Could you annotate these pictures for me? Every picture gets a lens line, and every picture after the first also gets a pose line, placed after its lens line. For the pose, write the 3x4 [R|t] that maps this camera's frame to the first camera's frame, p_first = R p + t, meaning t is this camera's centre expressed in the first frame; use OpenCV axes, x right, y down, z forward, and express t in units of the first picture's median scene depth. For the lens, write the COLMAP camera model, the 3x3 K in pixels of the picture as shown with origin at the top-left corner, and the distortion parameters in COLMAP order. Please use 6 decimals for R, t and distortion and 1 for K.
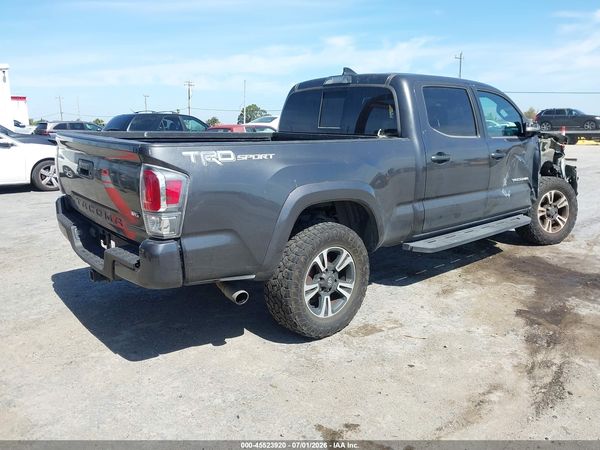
lens RADIAL K [[473.4, 0, 287.6], [0, 473.4, 217.5], [0, 0, 1]] dist [0.033364, -0.053670]
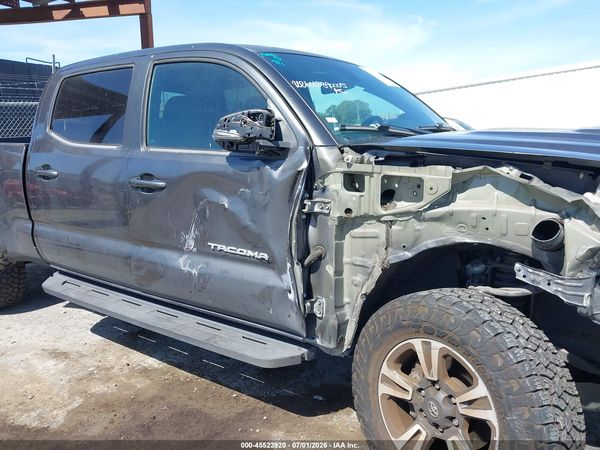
lens RADIAL K [[473.4, 0, 294.0], [0, 473.4, 220.0], [0, 0, 1]] dist [0.033364, -0.053670]
pose [[0.257135, 0.180096, -0.949446, 1.294598], [-0.173562, 0.975112, 0.137959, -0.252025], [0.950662, 0.129314, 0.281993, 1.321161]]
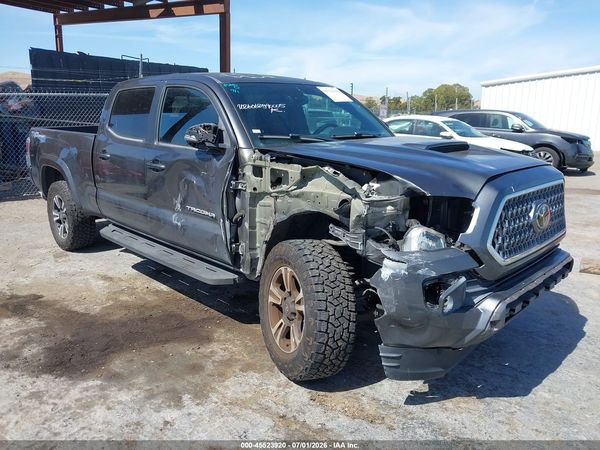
lens RADIAL K [[473.4, 0, 298.0], [0, 473.4, 217.2], [0, 0, 1]] dist [0.033364, -0.053670]
pose [[0.077671, 0.215605, -0.973387, 1.666320], [-0.204467, 0.959028, 0.196109, -0.336000], [0.975787, 0.183794, 0.118572, 1.512699]]
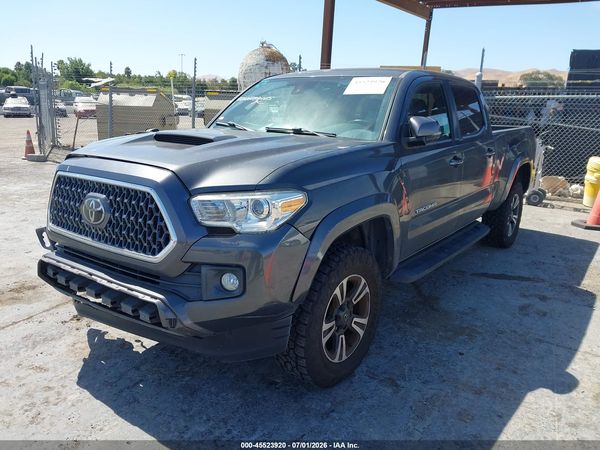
lens RADIAL K [[494.7, 0, 300.1], [0, 494.7, 225.0], [0, 0, 1]] dist [-0.004019, -0.012372]
pose [[-0.971173, 0.024151, -0.237148, 0.836457], [-0.080376, 0.903419, 0.421158, -0.578835], [0.224415, 0.428078, -0.875435, 2.690127]]
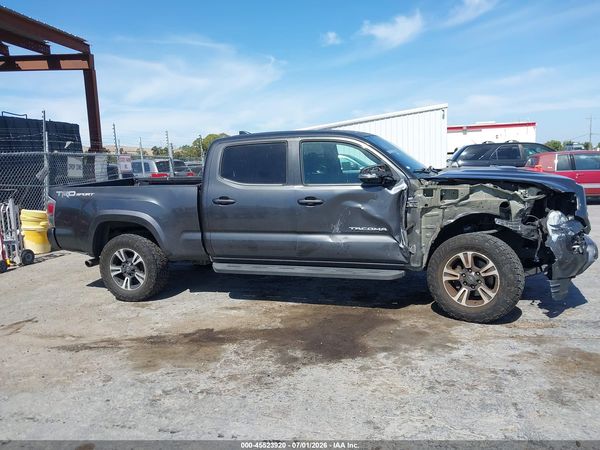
lens RADIAL K [[473.4, 0, 291.0], [0, 473.4, 215.3], [0, 0, 1]] dist [0.033364, -0.053670]
pose [[0.512762, 0.081755, -0.854629, 1.713959], [-0.124390, 0.992026, 0.020267, -0.152045], [0.849471, 0.095916, 0.518843, 0.556375]]
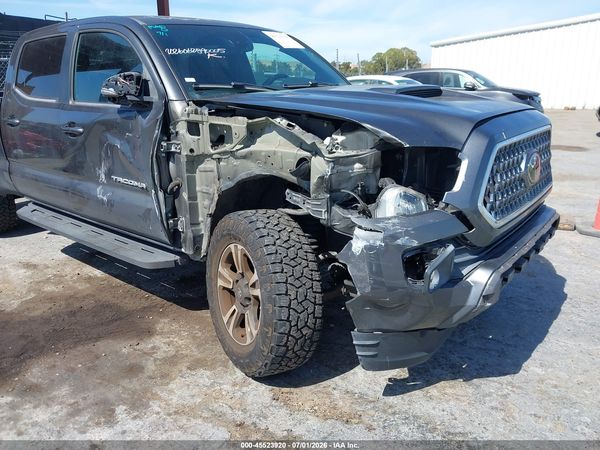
lens RADIAL K [[473.4, 0, 296.5], [0, 473.4, 219.9], [0, 0, 1]] dist [0.033364, -0.053670]
pose [[0.176197, 0.275884, -0.944904, 1.532783], [-0.176764, 0.953186, 0.245340, -0.302670], [0.968354, 0.123796, 0.216715, 1.538634]]
